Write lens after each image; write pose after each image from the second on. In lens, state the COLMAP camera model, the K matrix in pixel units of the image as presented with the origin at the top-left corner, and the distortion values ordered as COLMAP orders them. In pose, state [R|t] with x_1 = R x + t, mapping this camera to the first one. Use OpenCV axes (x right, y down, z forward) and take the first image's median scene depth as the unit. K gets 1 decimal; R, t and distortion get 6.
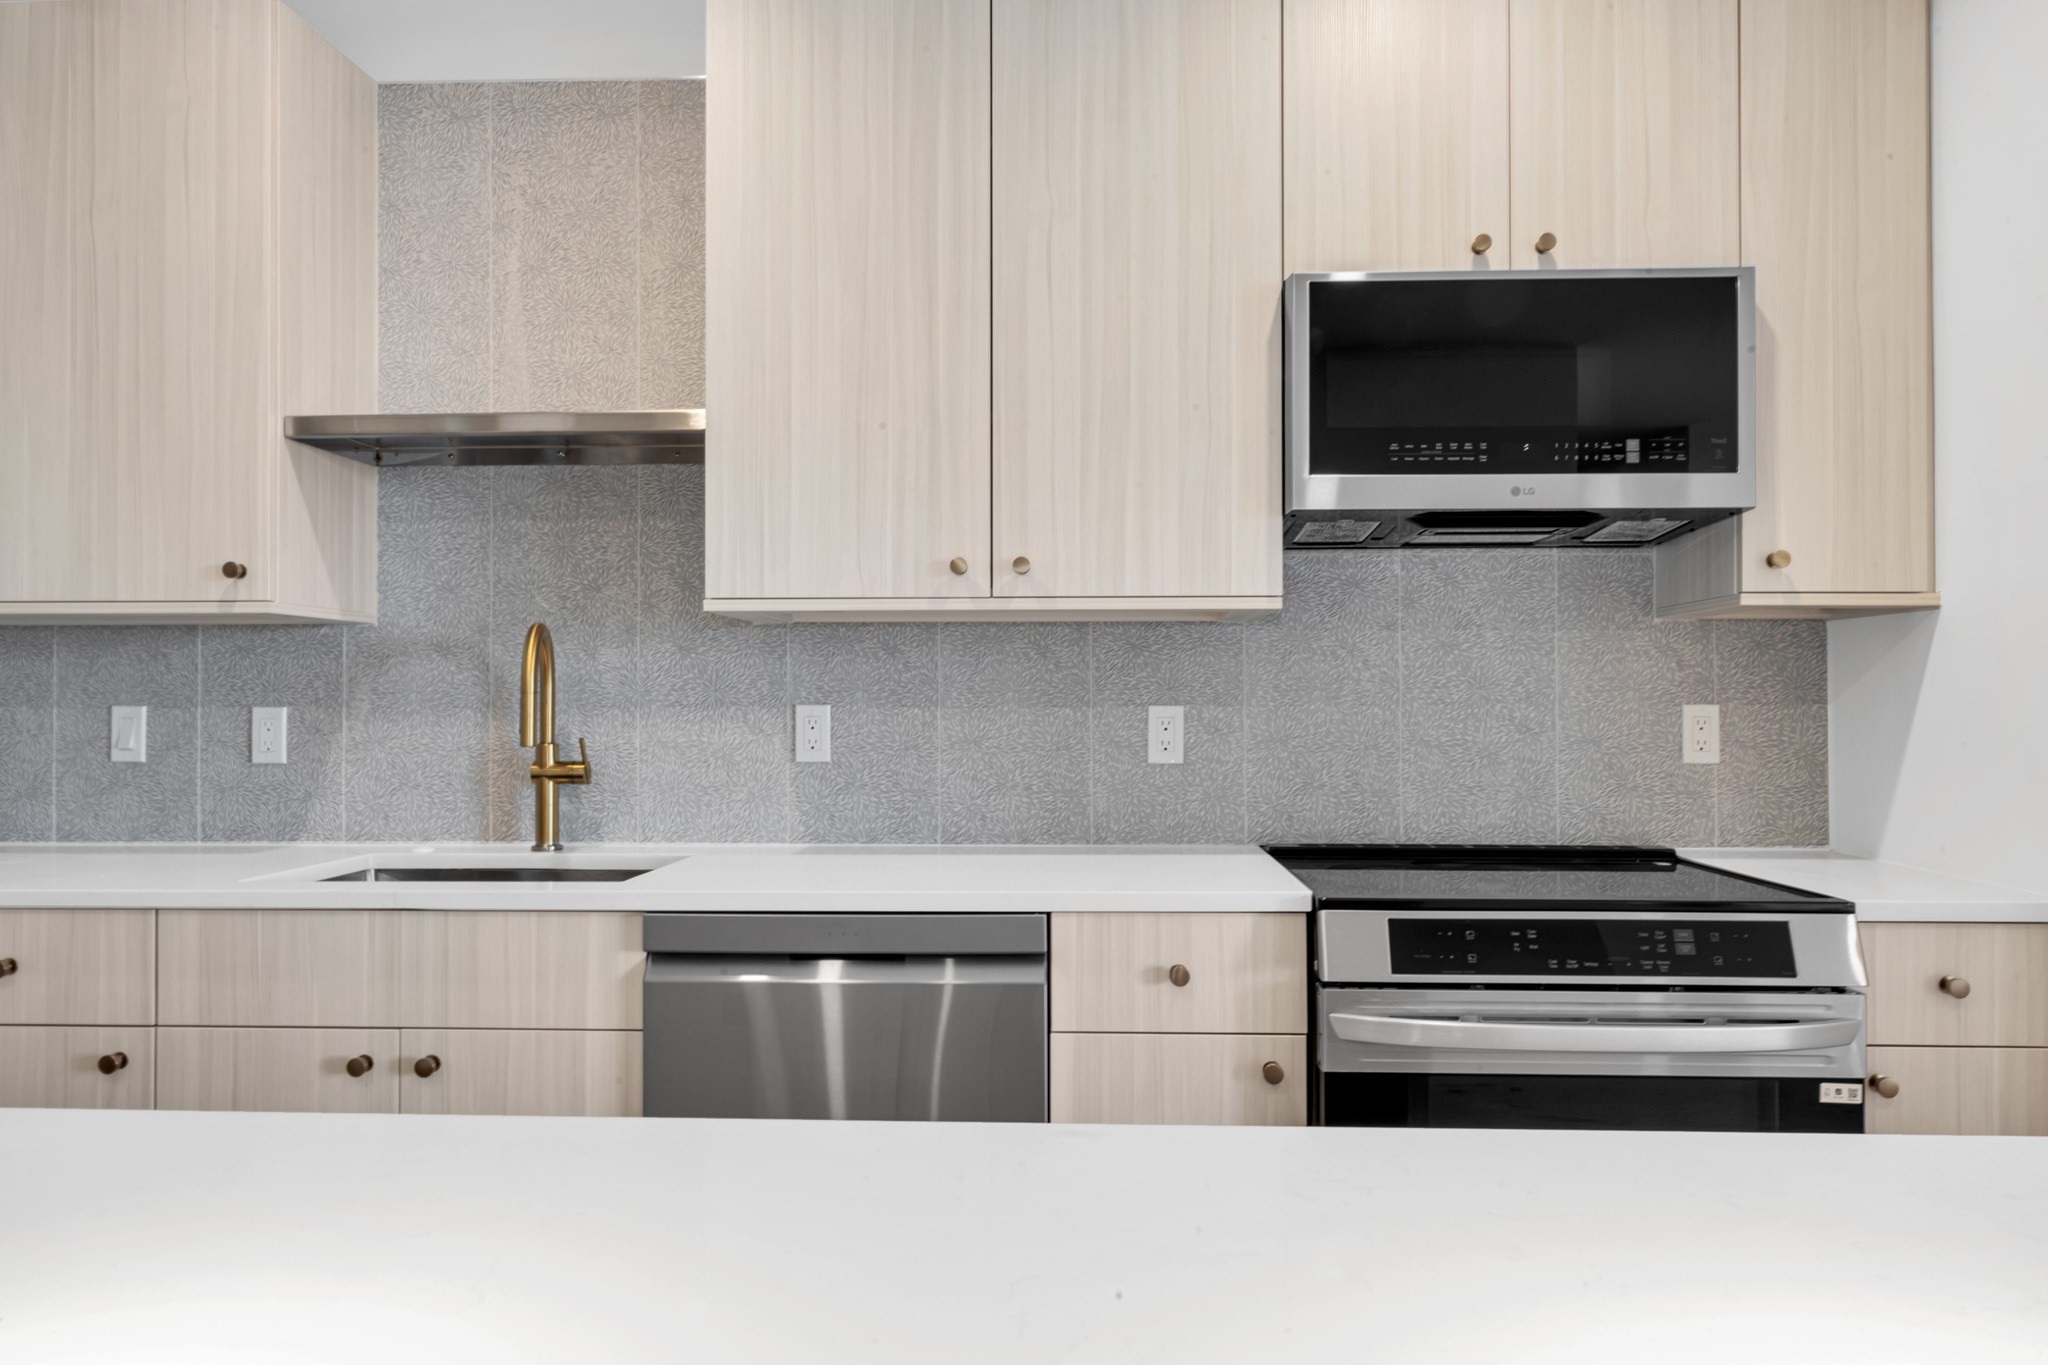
lens RADIAL K [[1317.8, 0, 1047.6], [0, 1317.8, 693.4], [0, 0, 1]] dist [0.003266, -0.003237]
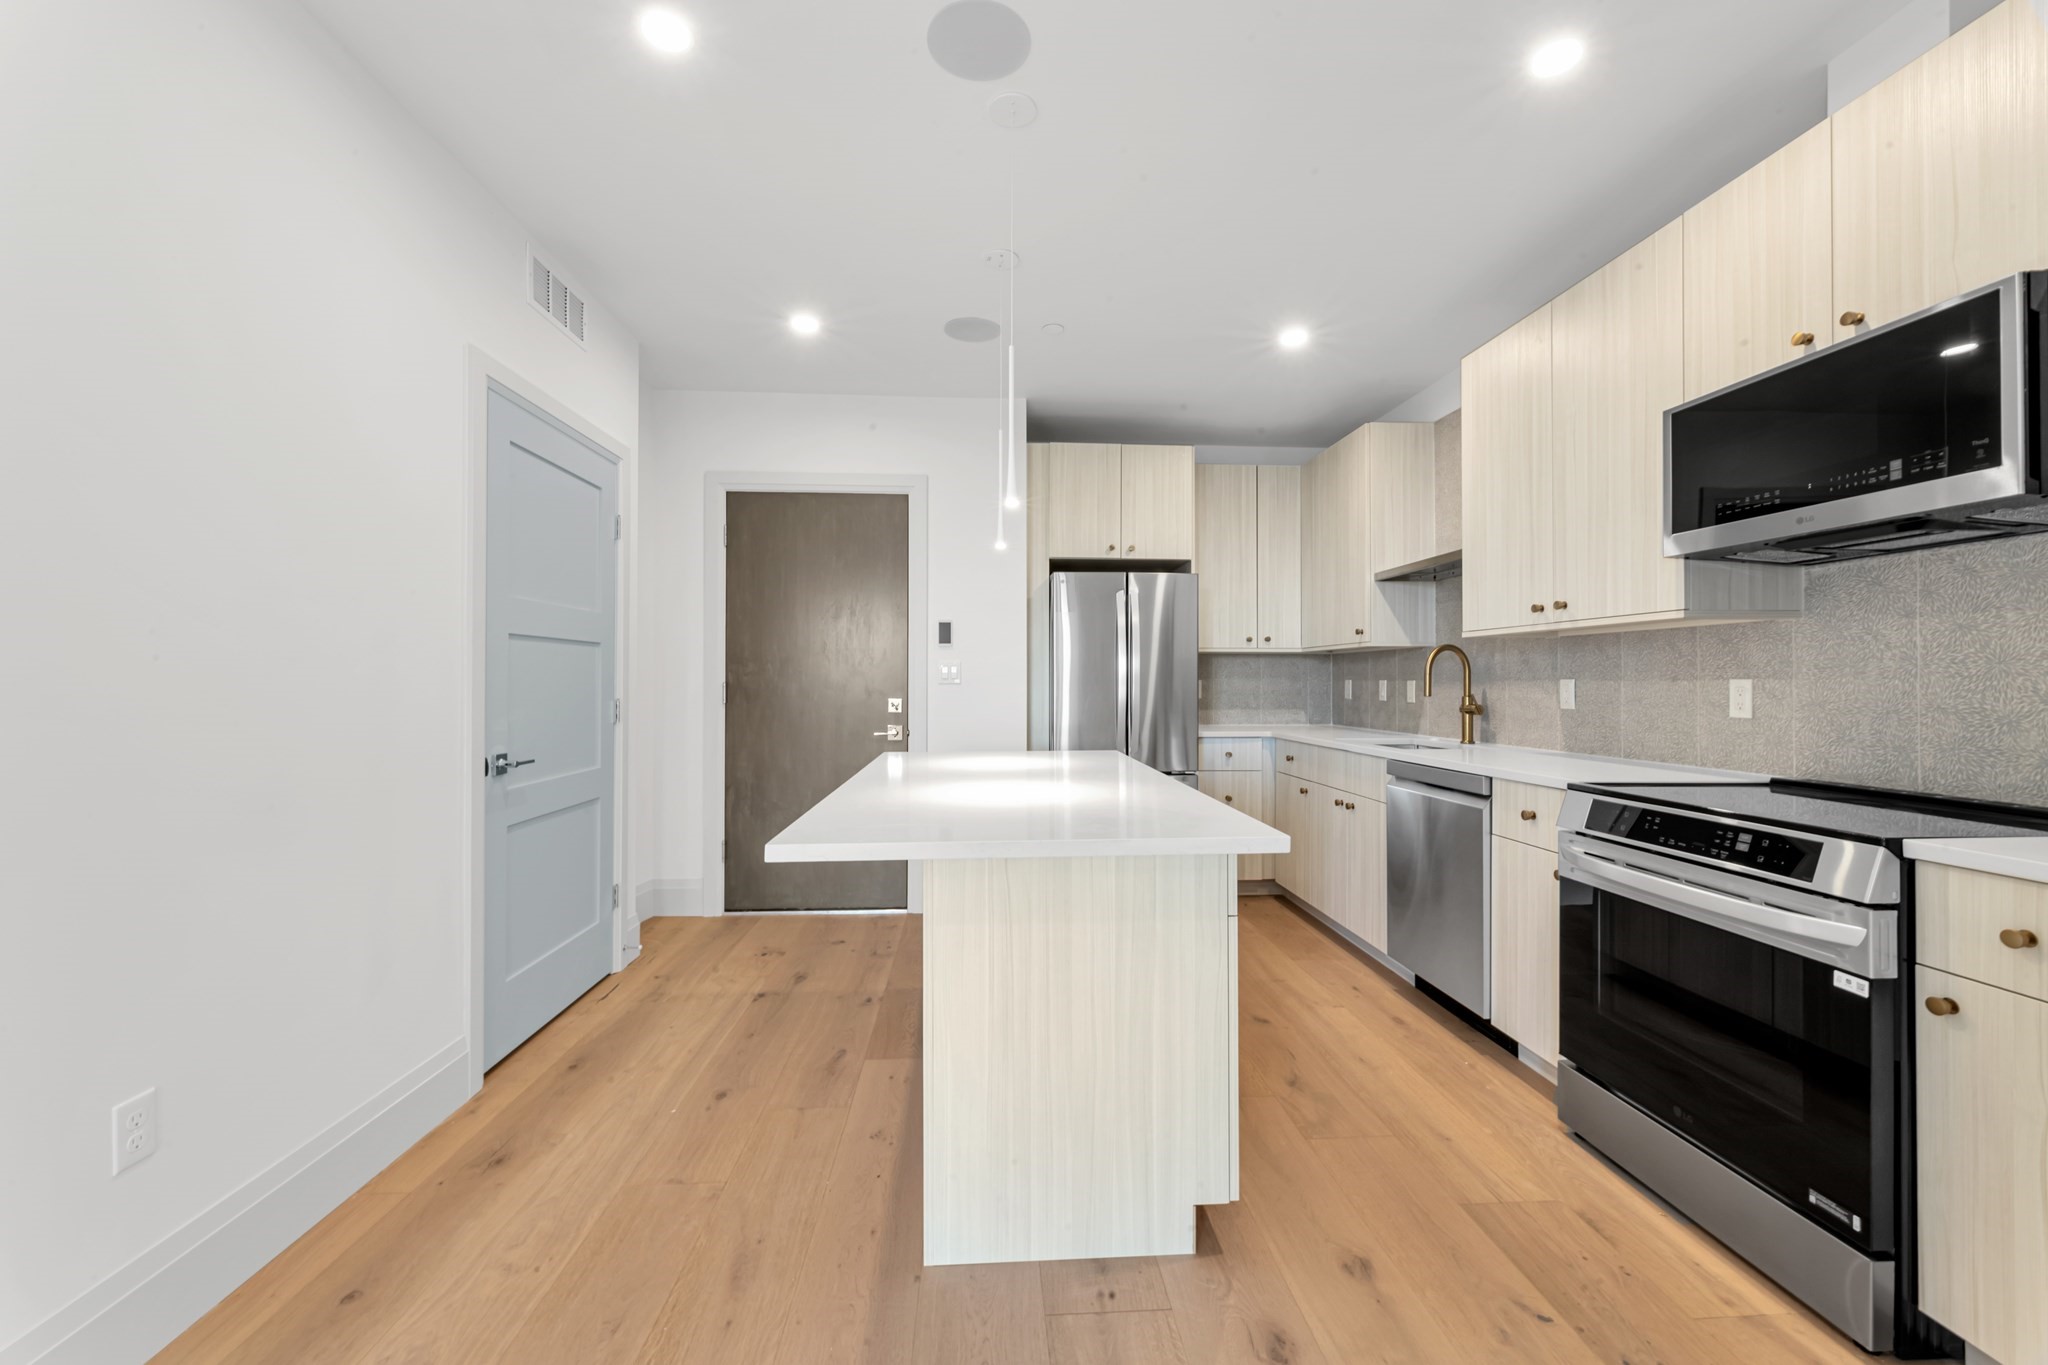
lens RADIAL K [[828.1, 0, 1018.6], [0, 828.1, 676.3], [0, 0, 1]] dist [0.004100, -0.000691]
pose [[0.094213, -0.005635, -0.995536, 0.963771], [0.006207, 0.999968, -0.005072, 0.005904], [0.995533, -0.005701, 0.094245, 0.097613]]
